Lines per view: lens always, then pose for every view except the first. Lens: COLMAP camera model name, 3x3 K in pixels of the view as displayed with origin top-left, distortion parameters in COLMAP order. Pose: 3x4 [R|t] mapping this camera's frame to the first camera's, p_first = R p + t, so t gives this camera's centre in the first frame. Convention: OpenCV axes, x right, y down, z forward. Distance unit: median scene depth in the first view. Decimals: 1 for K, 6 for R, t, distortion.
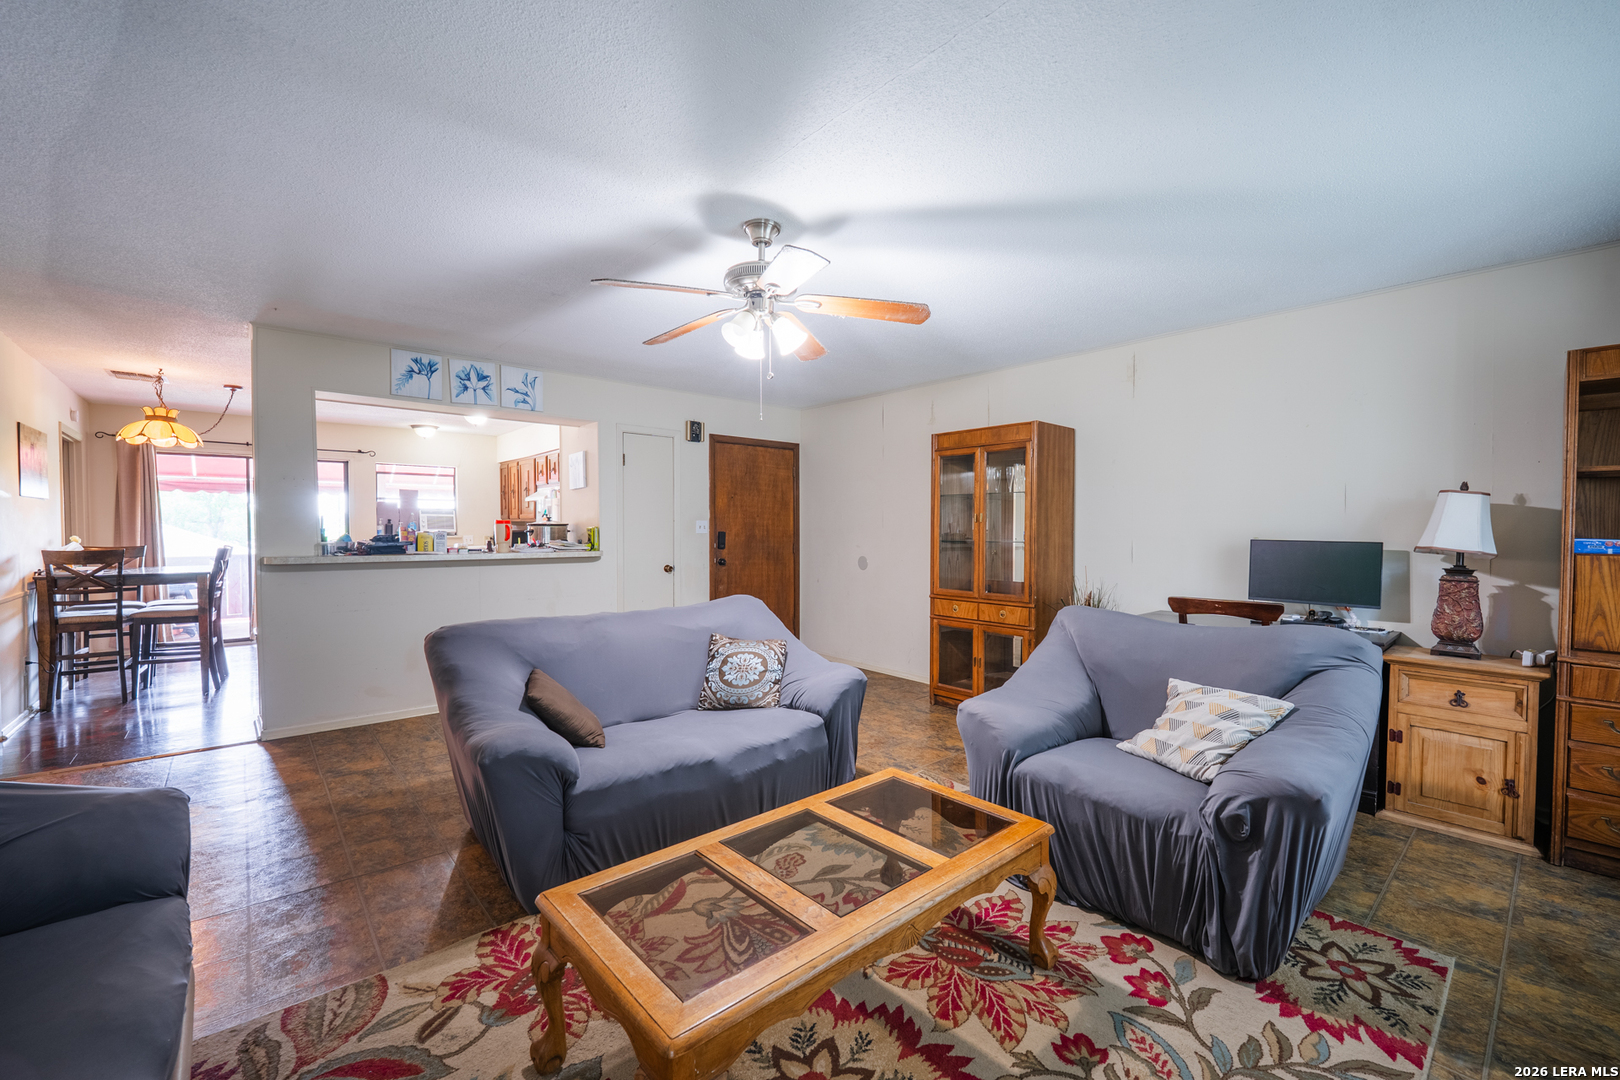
lens RADIAL K [[661.4, 0, 810.4], [0, 661.4, 539.1], [0, 0, 1]] dist [-0.014583, -0.000236]
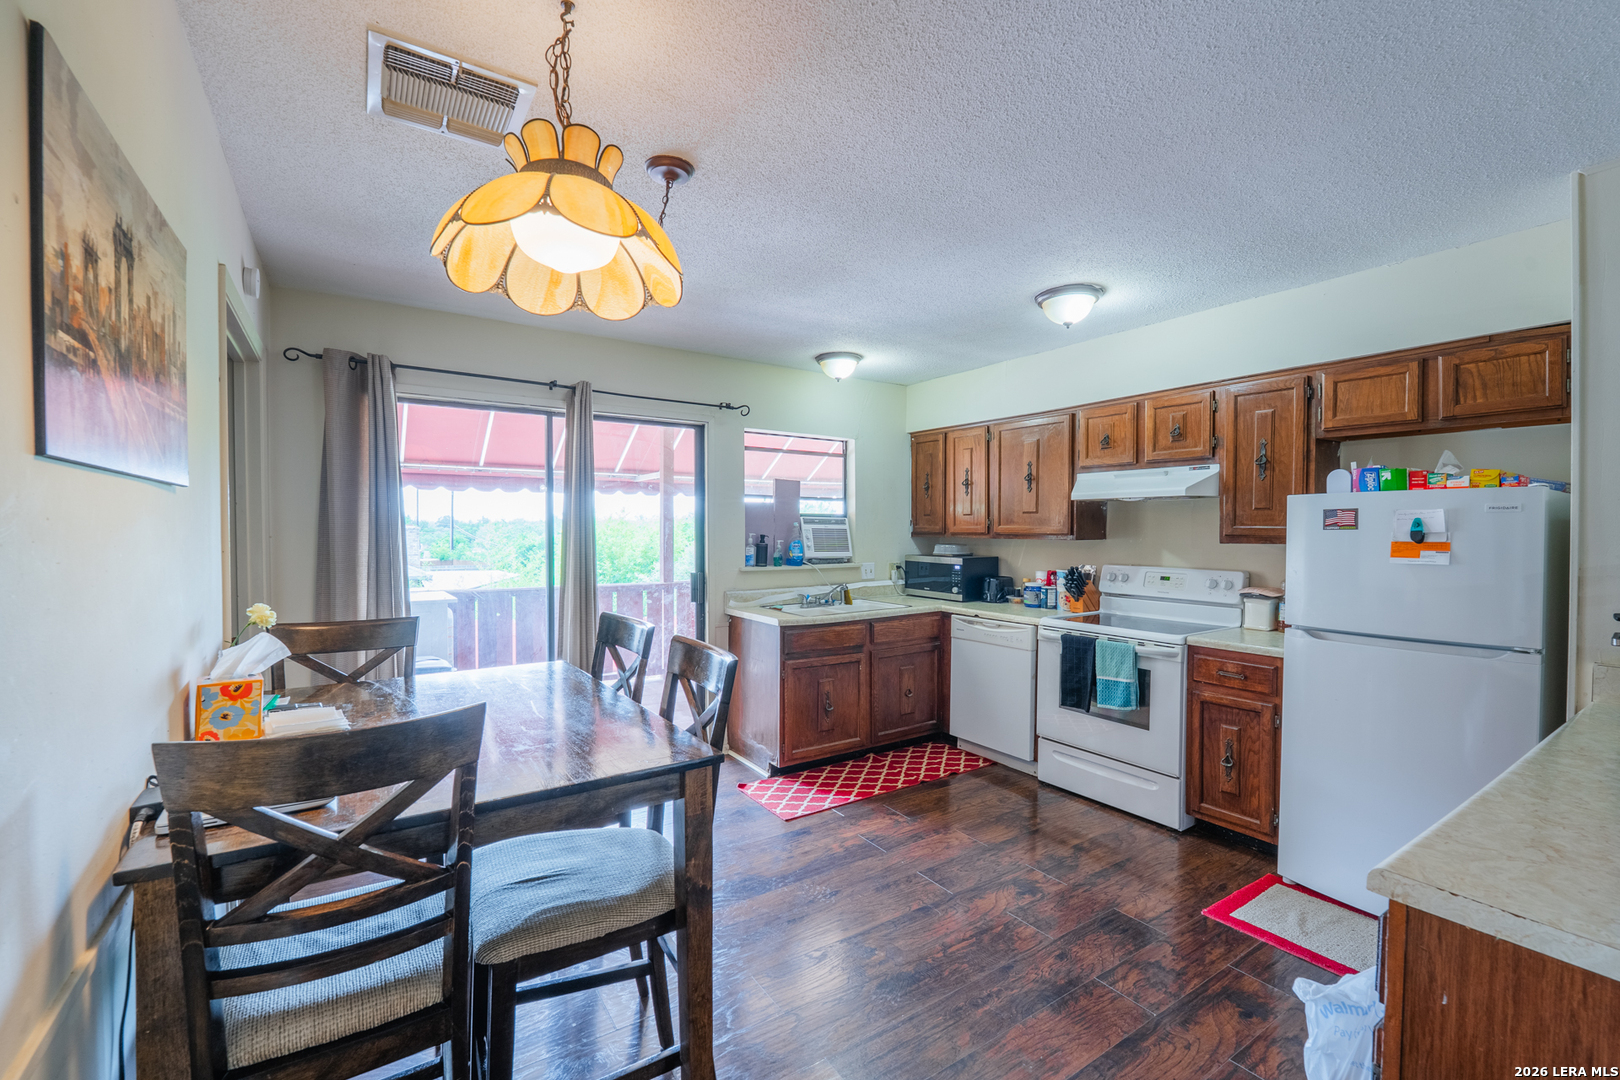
lens RADIAL K [[661.4, 0, 773.3], [0, 661.4, 544.6], [0, 0, 1]] dist [-0.014583, -0.000236]
pose [[0.989678, 0.004947, -0.143225, -0.770476], [-0.003660, 0.999951, 0.009249, -0.039415], [0.143264, -0.008630, 0.989647, 0.658865]]
